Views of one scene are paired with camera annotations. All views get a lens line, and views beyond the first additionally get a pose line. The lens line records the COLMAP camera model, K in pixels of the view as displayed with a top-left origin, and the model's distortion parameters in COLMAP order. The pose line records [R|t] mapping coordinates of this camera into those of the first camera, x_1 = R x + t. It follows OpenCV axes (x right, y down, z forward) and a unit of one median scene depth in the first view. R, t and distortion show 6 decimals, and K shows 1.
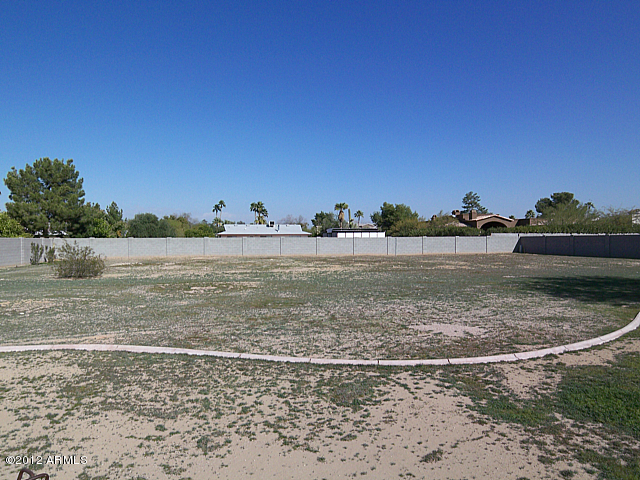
lens RADIAL K [[427.0, 0, 320.0], [0, 427.0, 240.0], [0, 0, 1]] dist [-0.046335, -0.000374]
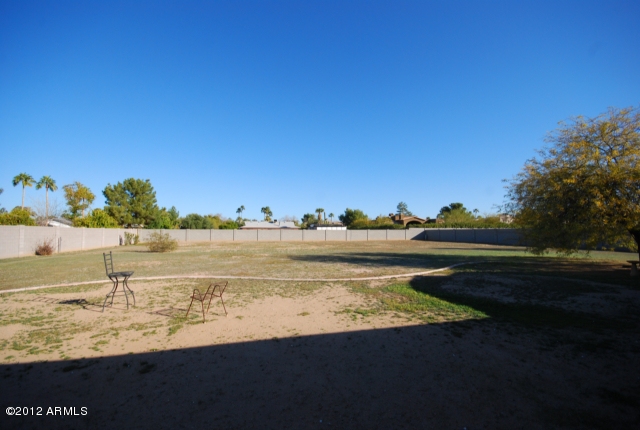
lens RADIAL K [[303.8, 0, 320.0], [0, 303.8, 215.0], [0, 0, 1]] dist [-0.001423, -0.000018]
pose [[0.999283, 0.008942, 0.036778, 0.012042], [-0.006824, 0.998333, -0.057315, 0.003375], [-0.037229, 0.057023, 0.997679, -0.149067]]
